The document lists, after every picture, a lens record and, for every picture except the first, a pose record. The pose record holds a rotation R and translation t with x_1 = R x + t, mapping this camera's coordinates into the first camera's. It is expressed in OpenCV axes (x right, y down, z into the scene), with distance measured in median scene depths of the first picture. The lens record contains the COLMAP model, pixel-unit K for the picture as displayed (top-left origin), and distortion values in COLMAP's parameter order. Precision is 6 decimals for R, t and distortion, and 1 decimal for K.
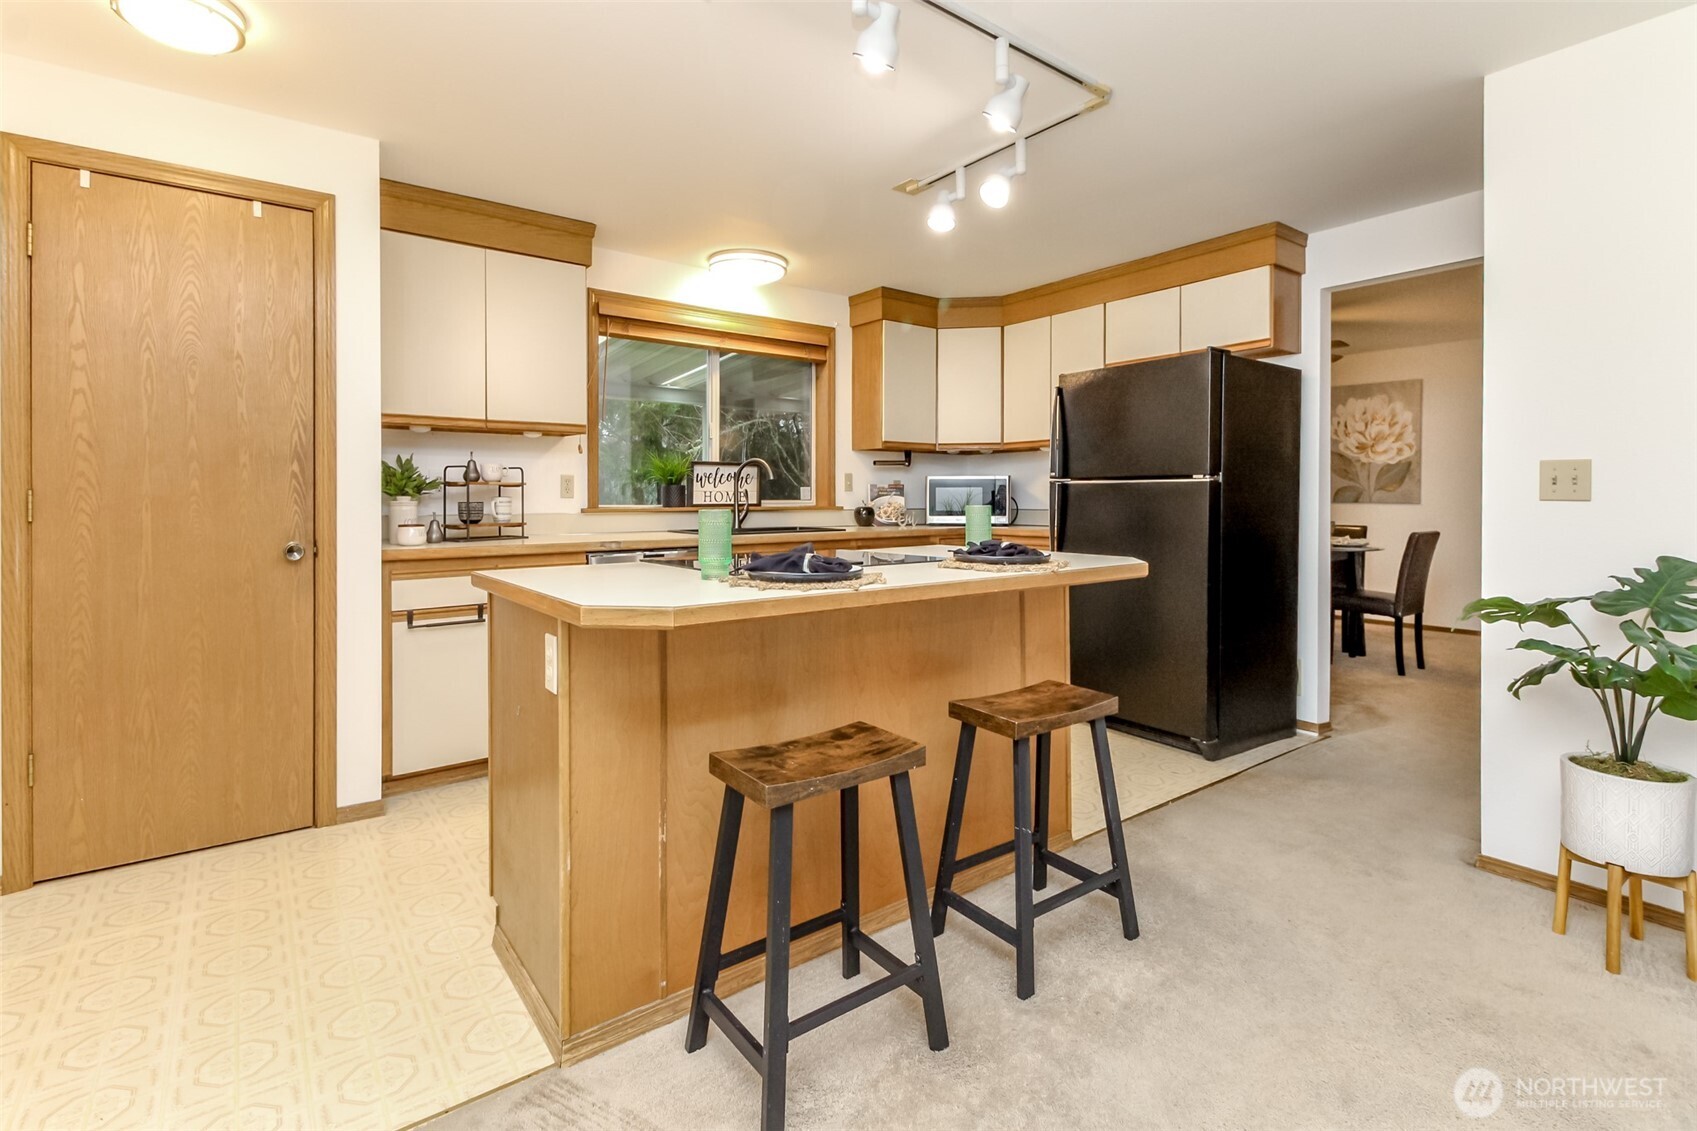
lens RADIAL K [[795.2, 0, 866.1], [0, 795.2, 499.9], [0, 0, 1]] dist [0.012112, -0.007160]
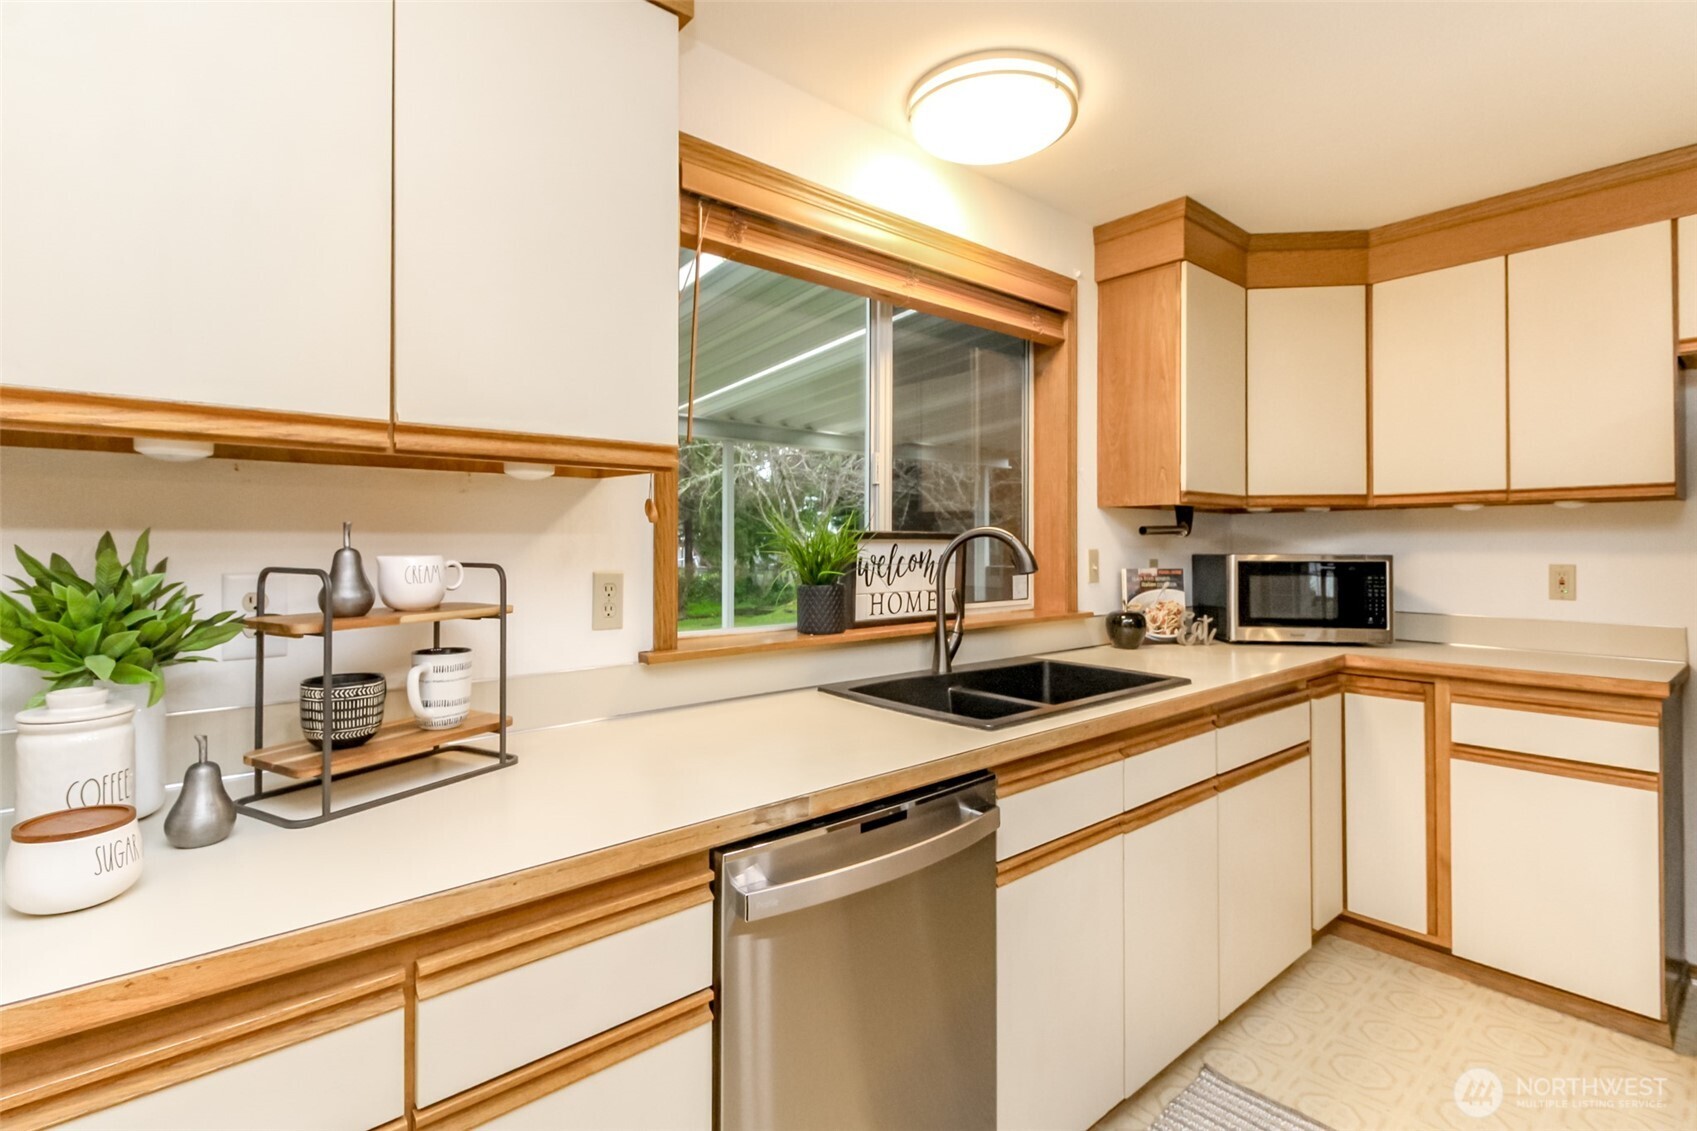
lens RADIAL K [[795.2, 0, 852.0], [0, 795.2, 534.4], [0, 0, 1]] dist [0.012112, -0.007160]
pose [[0.999279, 0.000847, 0.037964, -0.263381], [-0.000255, 0.999878, -0.015595, -0.044295], [-0.037972, 0.015574, 0.999157, 0.581957]]
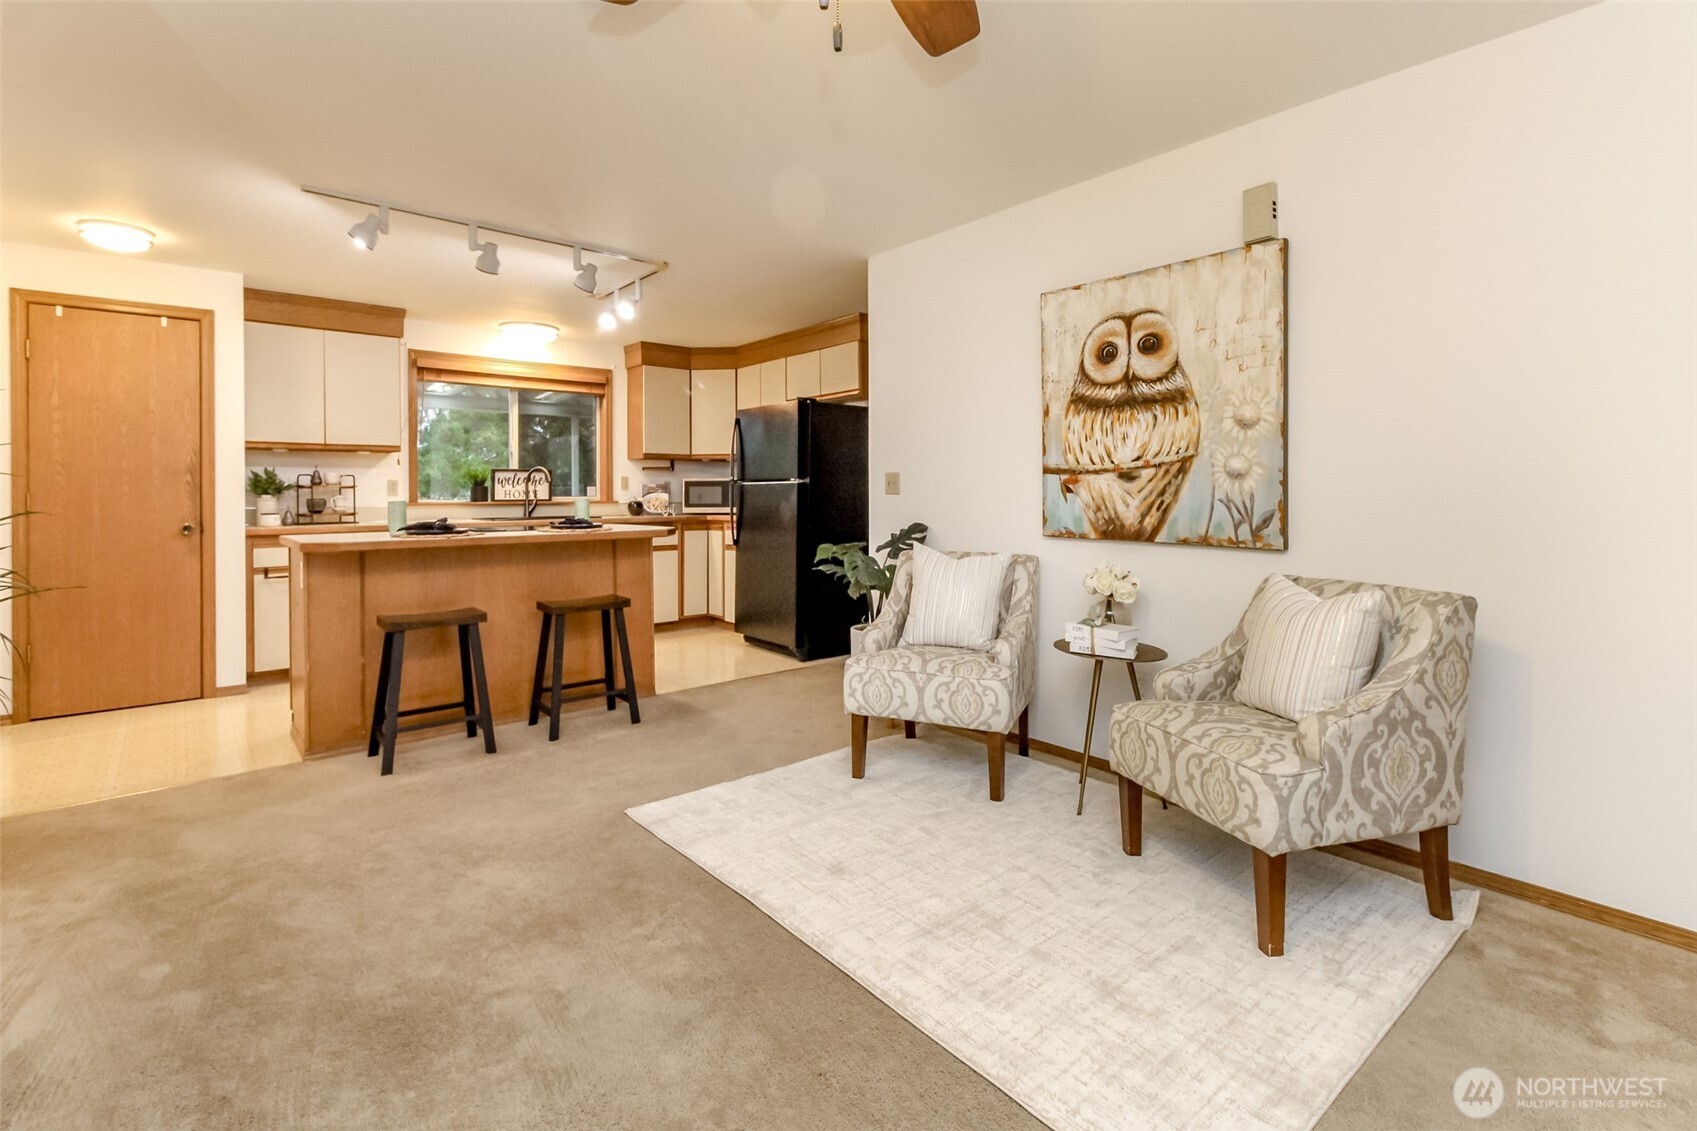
lens RADIAL K [[795.2, 0, 847.9], [0, 795.2, 494.0], [0, 0, 1]] dist [0.012112, -0.007160]
pose [[0.999272, -0.005019, 0.037811, 0.386745], [0.005148, 0.999981, -0.003325, 0.003584], [-0.037793, 0.003517, 0.999279, -0.463724]]
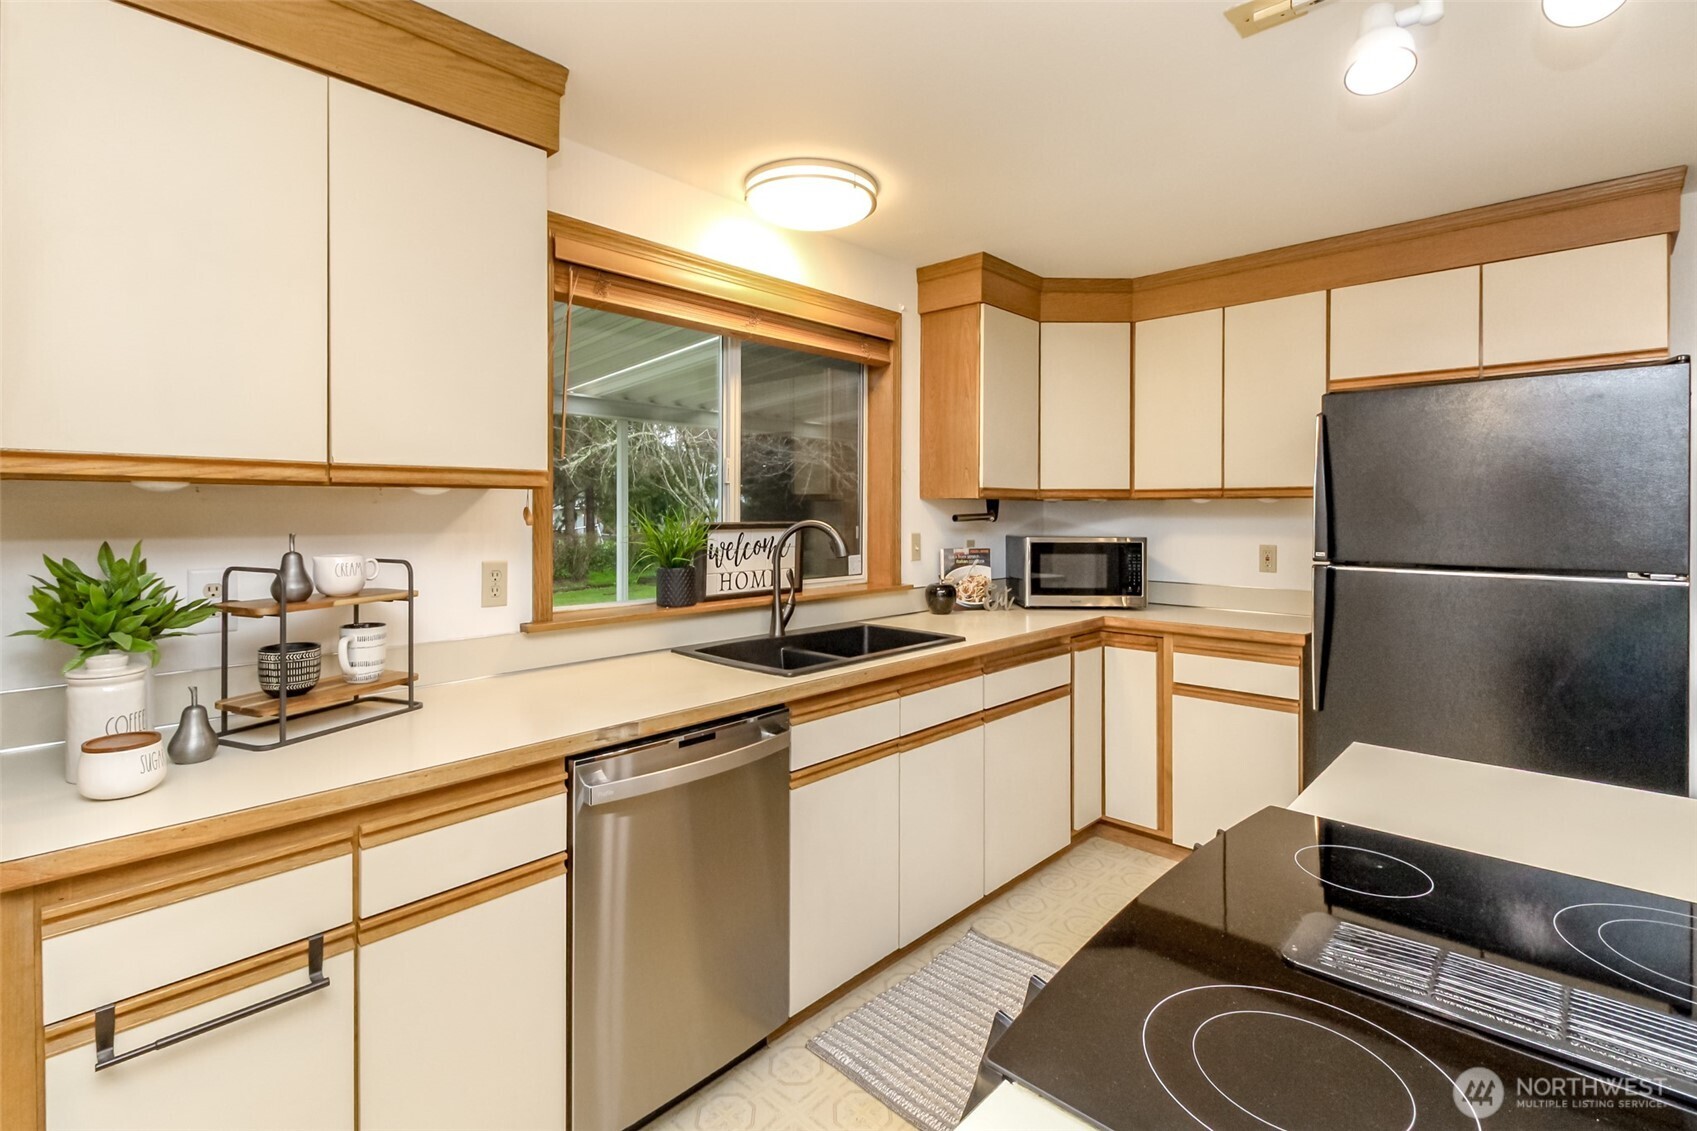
lens RADIAL K [[795.2, 0, 862.7], [0, 795.2, 512.9], [0, 0, 1]] dist [0.012112, -0.007160]
pose [[0.986749, 0.001999, 0.162242, -0.220143], [-0.001898, 0.999998, -0.000782, -0.063037], [-0.162243, 0.000464, 0.986751, 0.442455]]
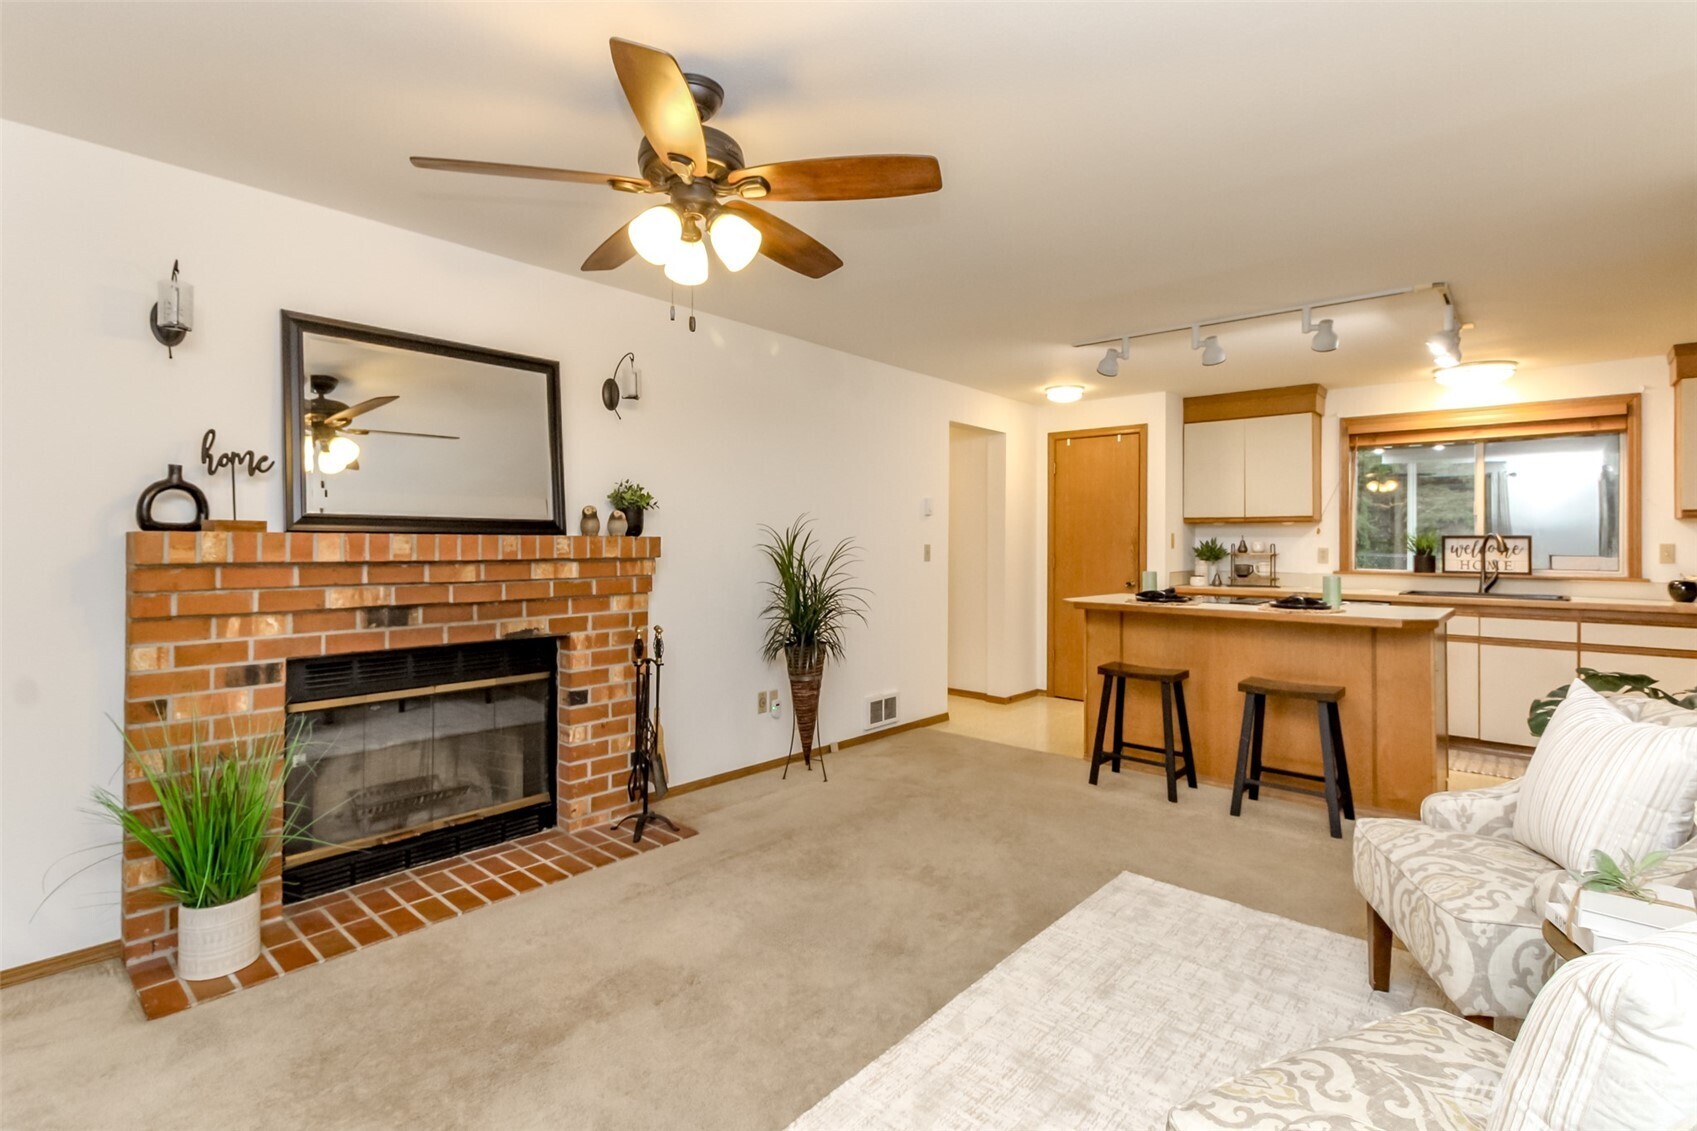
lens RADIAL K [[795.2, 0, 830.9], [0, 795.2, 541.0], [0, 0, 1]] dist [0.012112, -0.007160]
pose [[0.182258, -0.002219, -0.983248, 0.907222], [-0.011955, 0.999919, -0.004472, -0.026121], [0.983178, 0.012570, 0.182217, -0.168092]]
